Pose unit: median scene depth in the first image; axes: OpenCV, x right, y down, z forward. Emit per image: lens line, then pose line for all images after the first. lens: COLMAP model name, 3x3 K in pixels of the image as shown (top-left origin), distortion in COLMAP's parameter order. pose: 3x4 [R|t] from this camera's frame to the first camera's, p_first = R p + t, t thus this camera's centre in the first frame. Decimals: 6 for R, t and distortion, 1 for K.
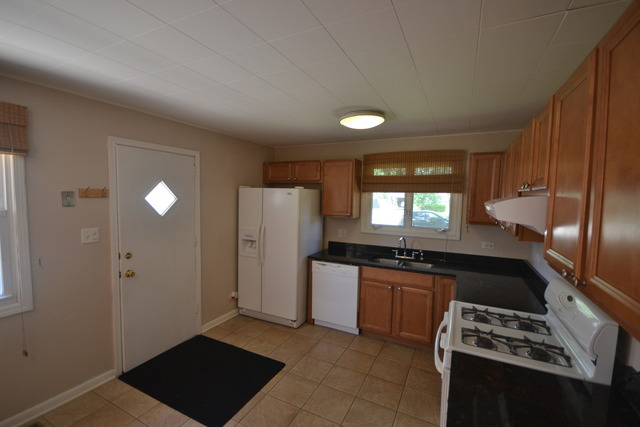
lens RADIAL K [[284.5, 0, 317.9], [0, 284.5, 215.9], [0, 0, 1]] dist [0.002542, -0.001061]
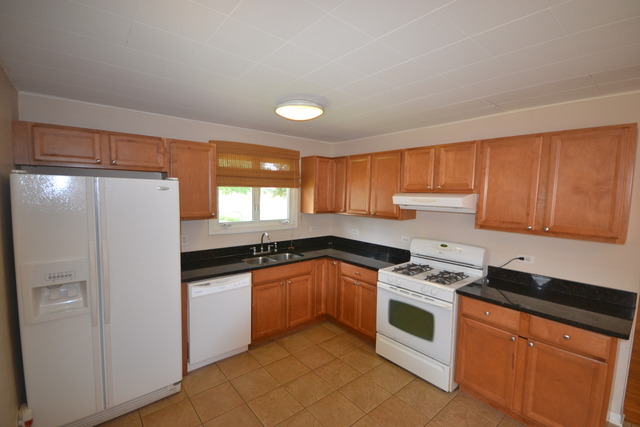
lens RADIAL K [[284.5, 0, 317.9], [0, 284.5, 215.3], [0, 0, 1]] dist [0.002542, -0.001061]
pose [[0.397208, -0.085206, 0.913765, -0.537356], [0.056864, 0.996053, 0.068161, -0.042466], [-0.915965, 0.024886, 0.400485, 0.445149]]
